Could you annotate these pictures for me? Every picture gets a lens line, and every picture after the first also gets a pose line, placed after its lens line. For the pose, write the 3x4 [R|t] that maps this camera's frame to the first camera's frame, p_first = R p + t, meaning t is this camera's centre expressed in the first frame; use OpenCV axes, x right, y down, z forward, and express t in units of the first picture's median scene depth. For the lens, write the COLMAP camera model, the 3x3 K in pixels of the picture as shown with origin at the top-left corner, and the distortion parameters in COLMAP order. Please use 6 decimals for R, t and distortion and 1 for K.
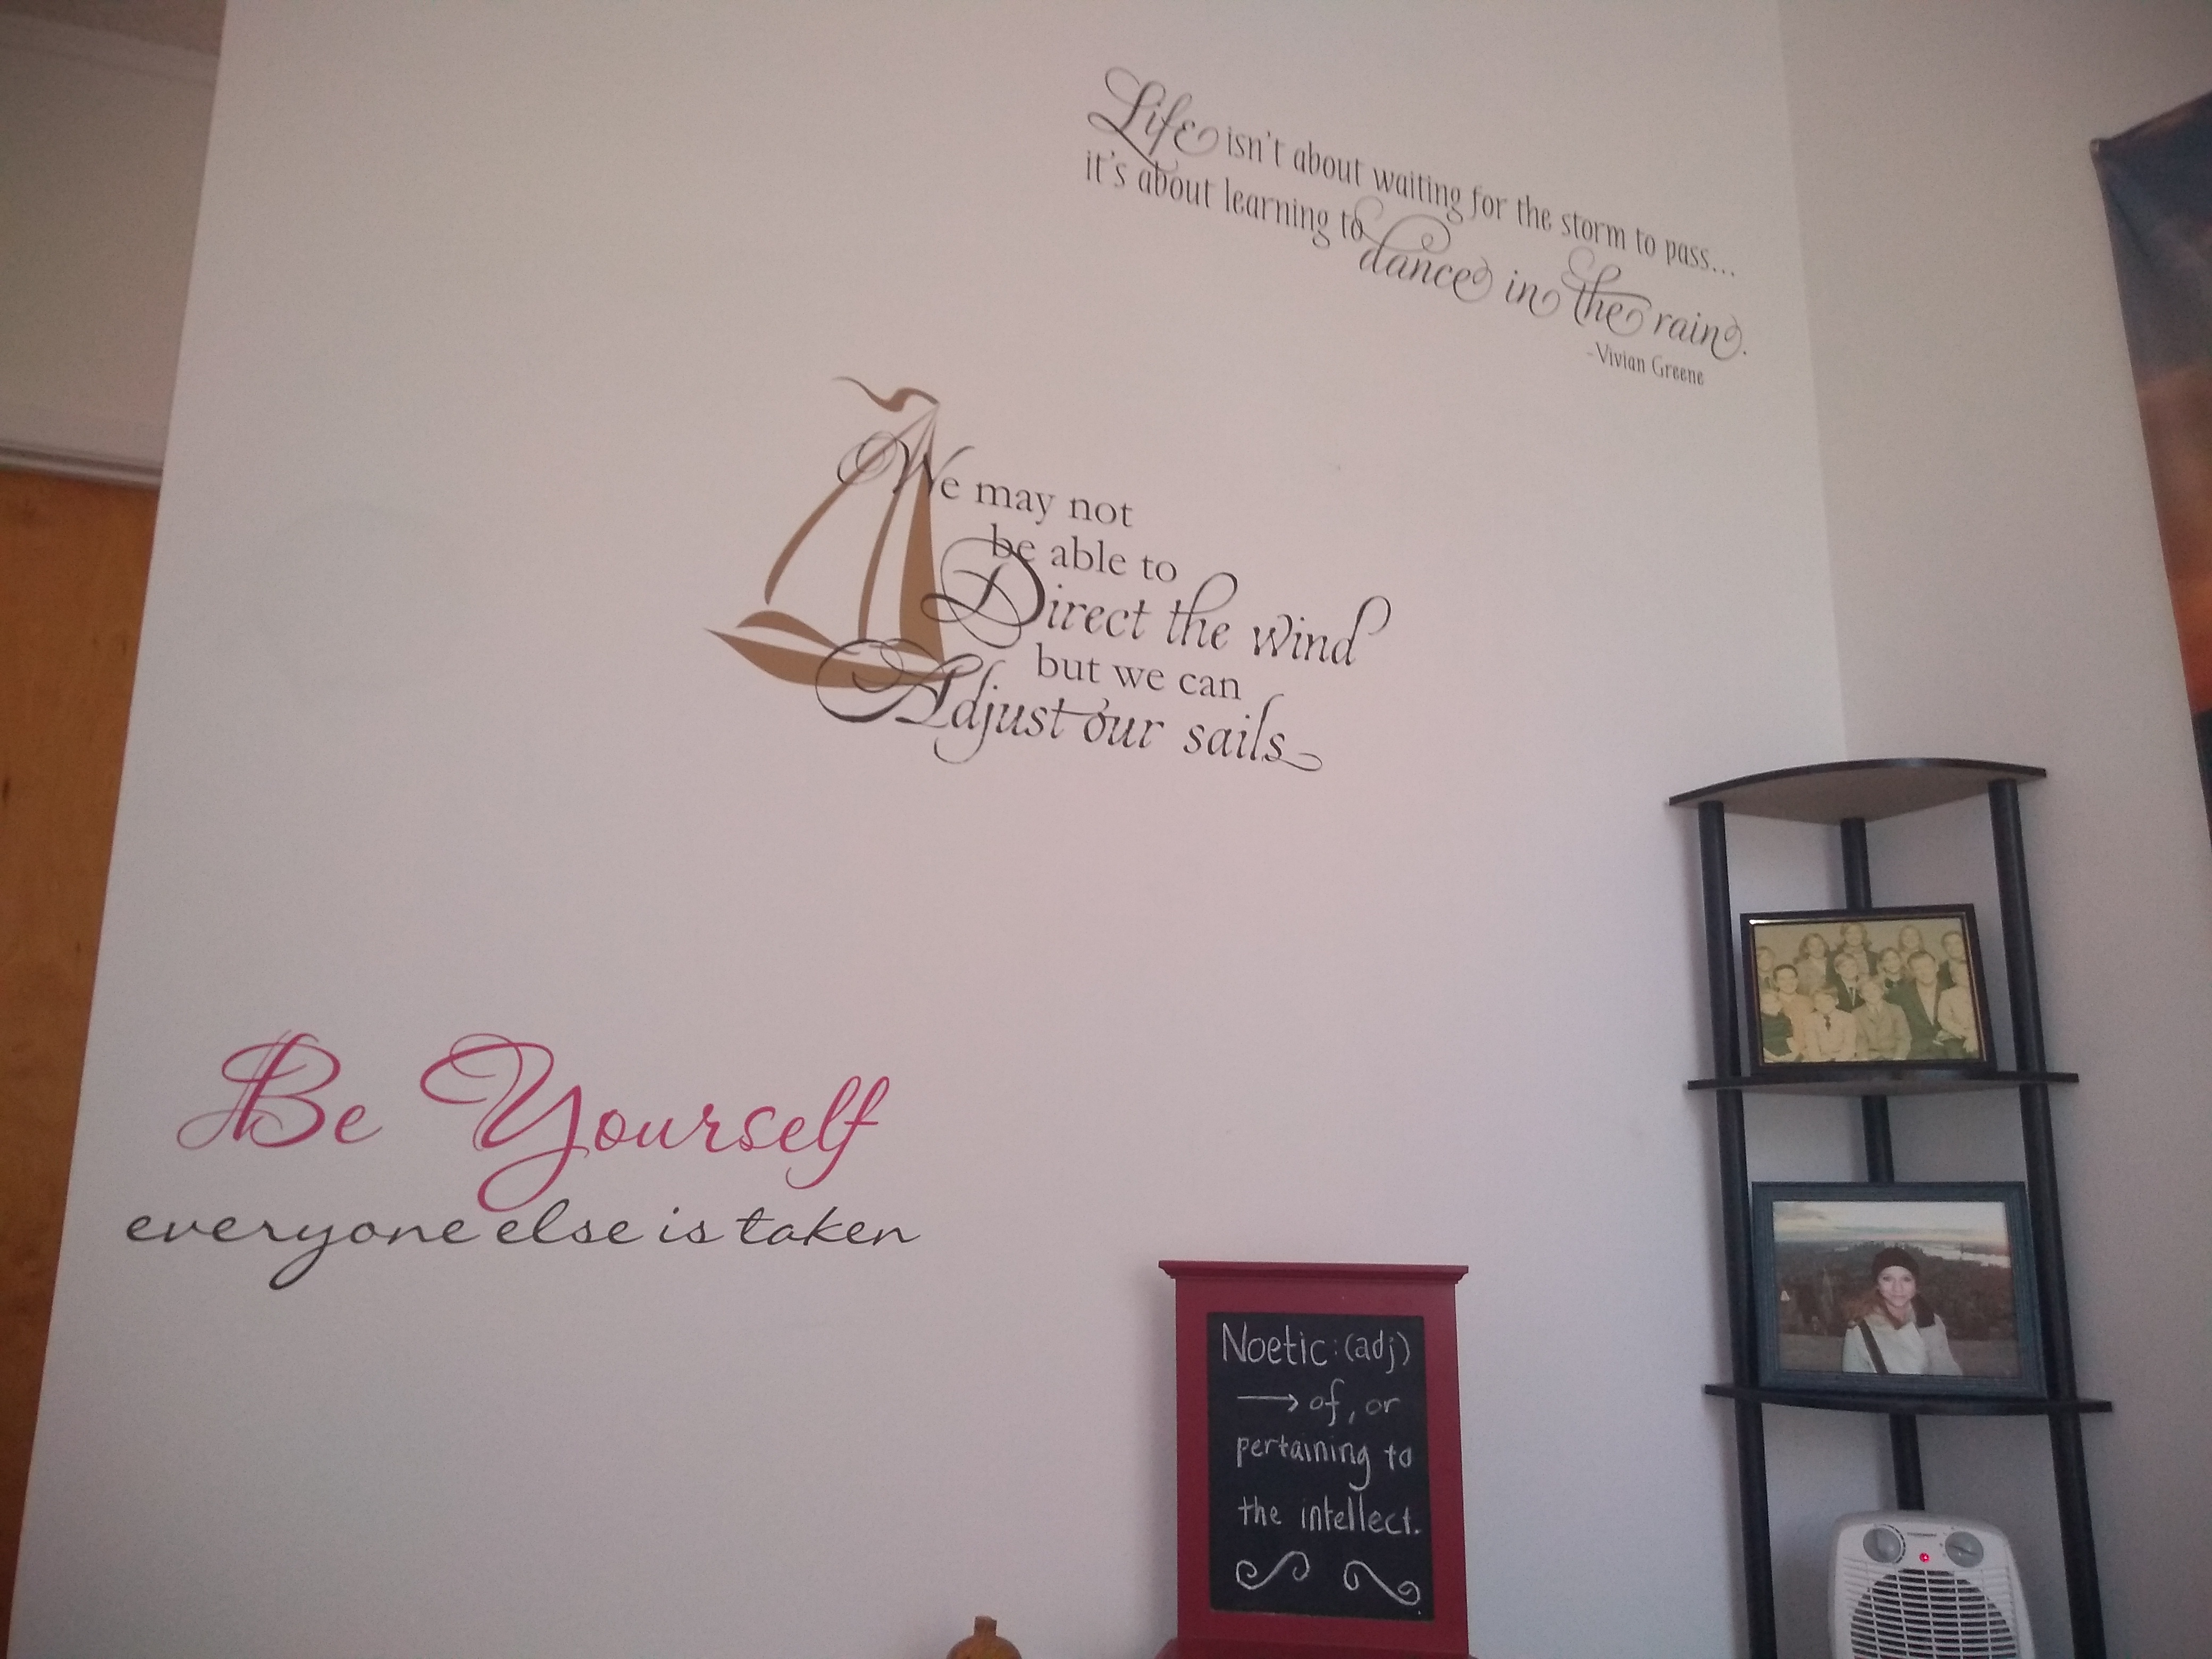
lens RADIAL K [[1723.2, 0, 1099.1], [0, 1723.2, 840.8], [0, 0, 1]] dist [0.014347, -0.040097]
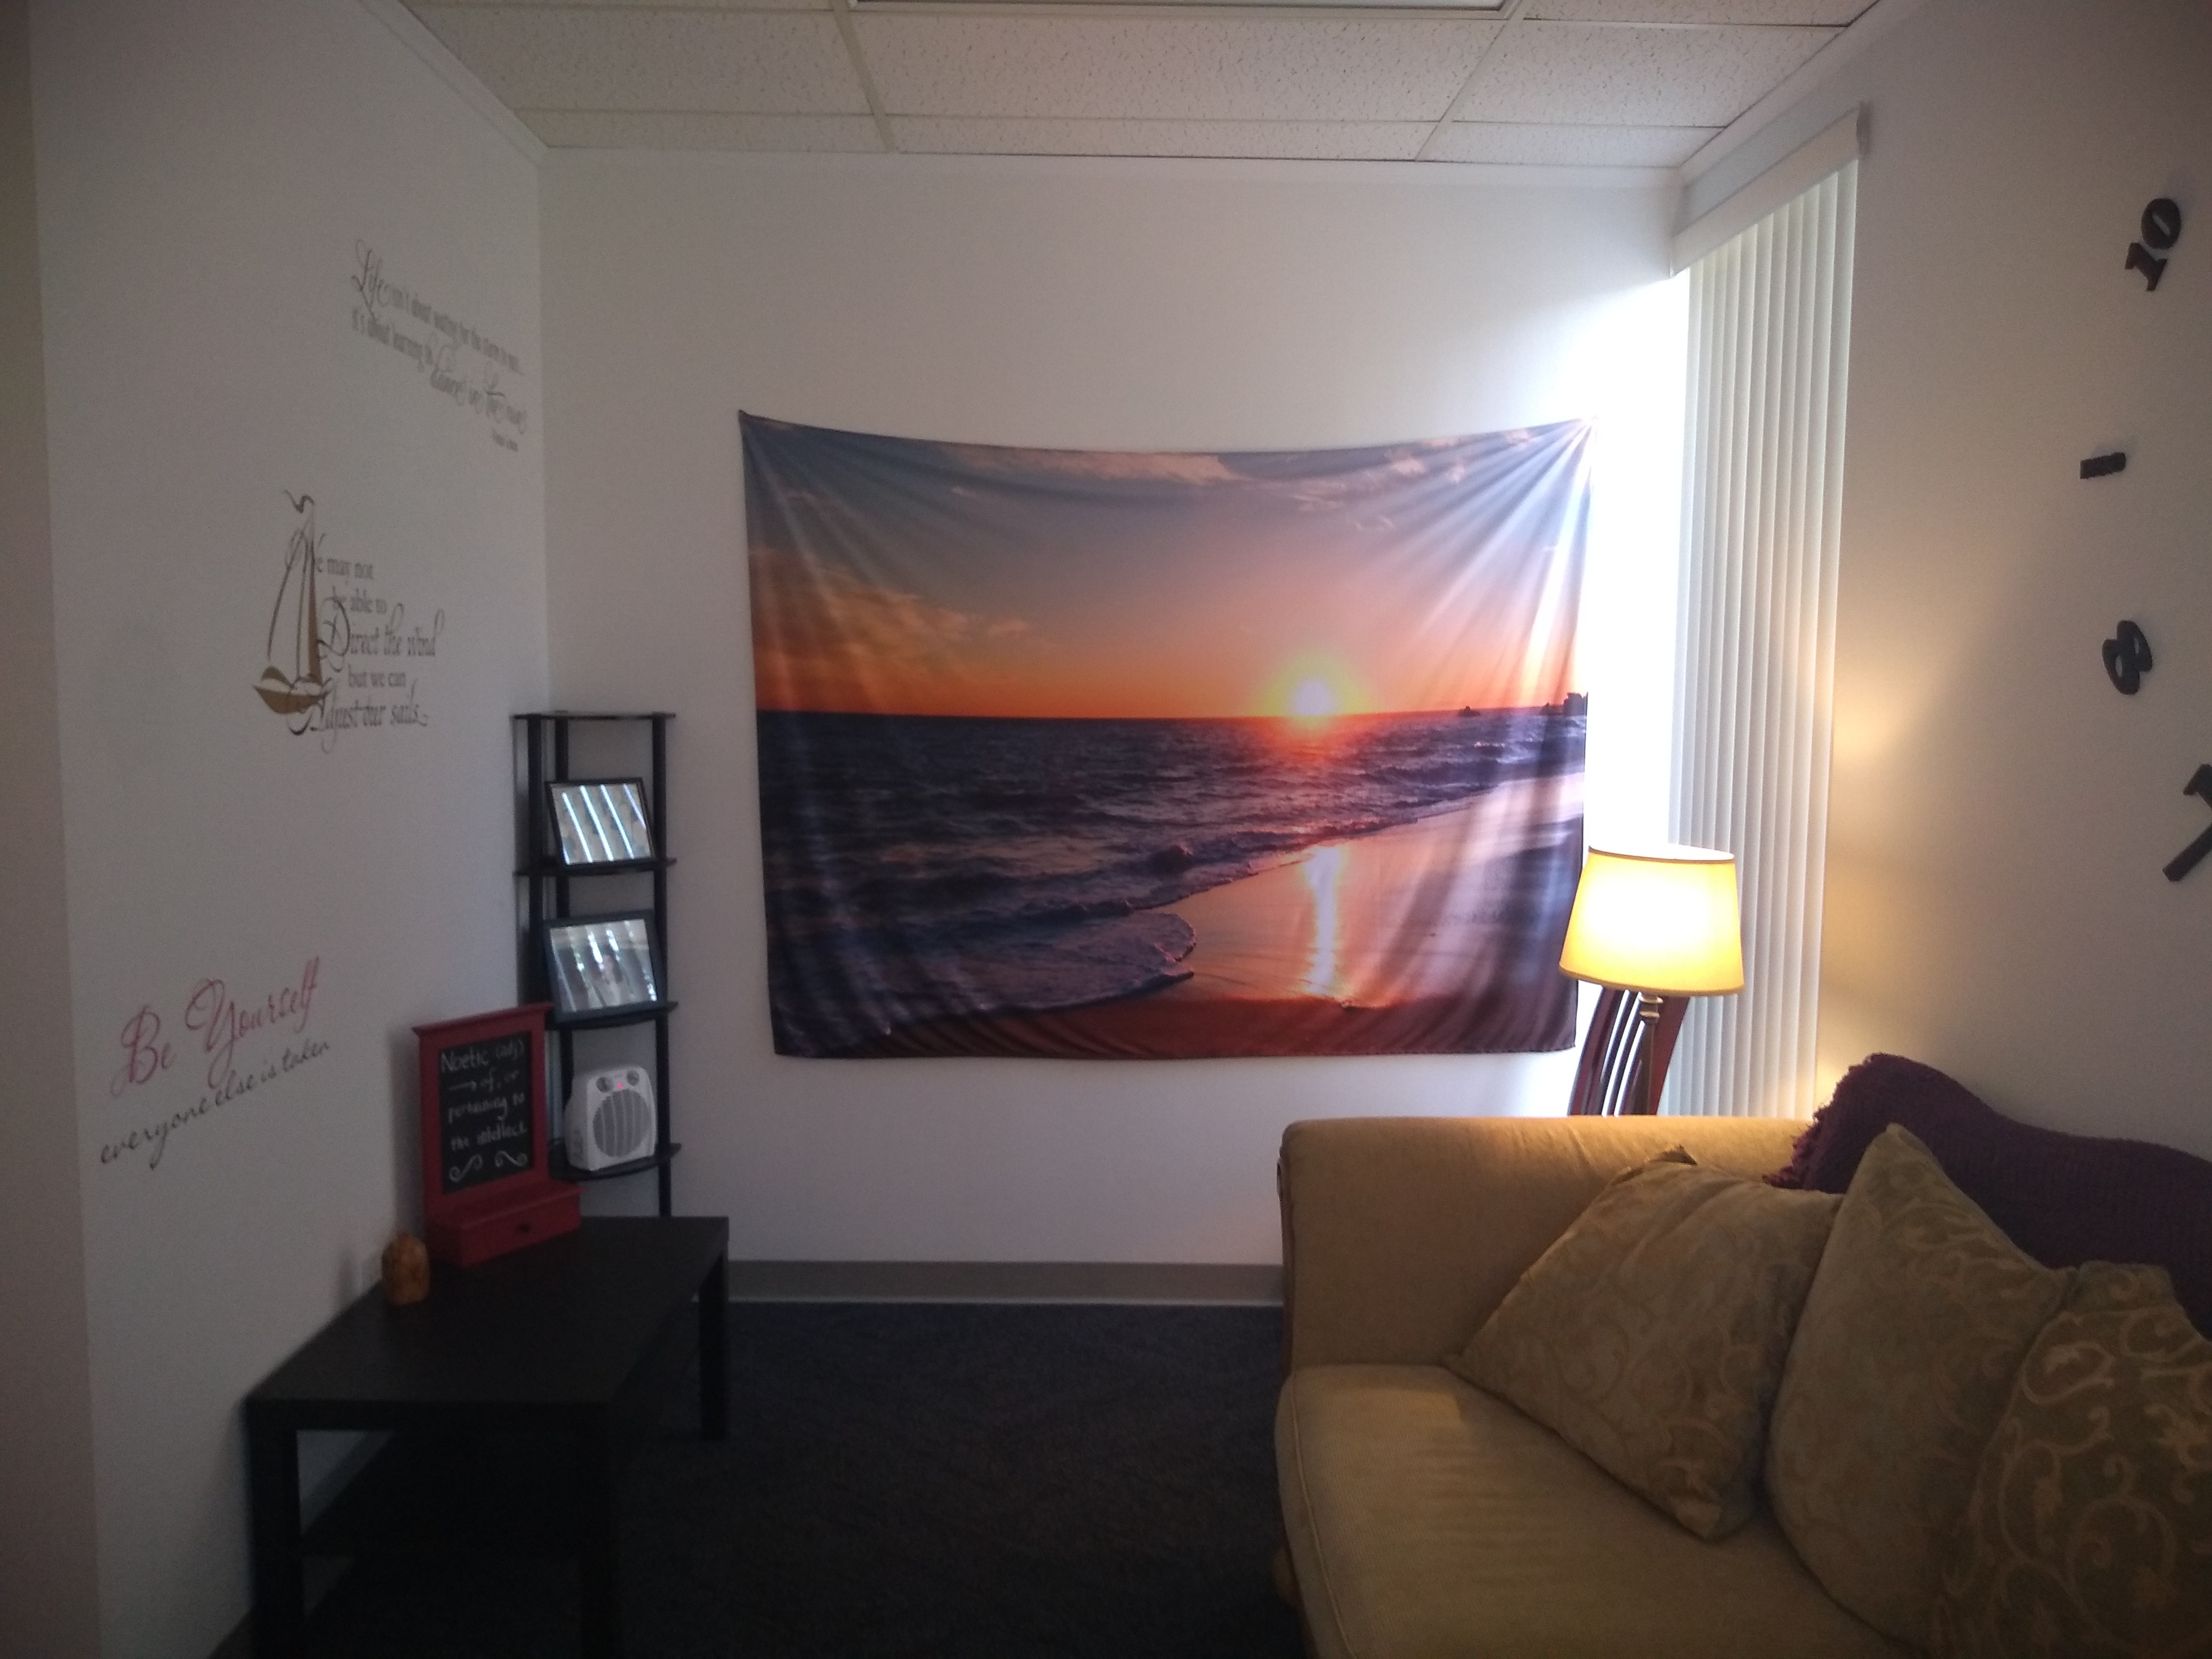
lens RADIAL K [[1723.2, 0, 1103.8], [0, 1723.2, 826.7], [0, 0, 1]] dist [0.014347, -0.040097]
pose [[0.331848, -0.088743, 0.939149, -1.330490], [-0.207044, 0.964438, 0.164292, -0.383651], [-0.920331, -0.248965, 0.301673, -0.144112]]
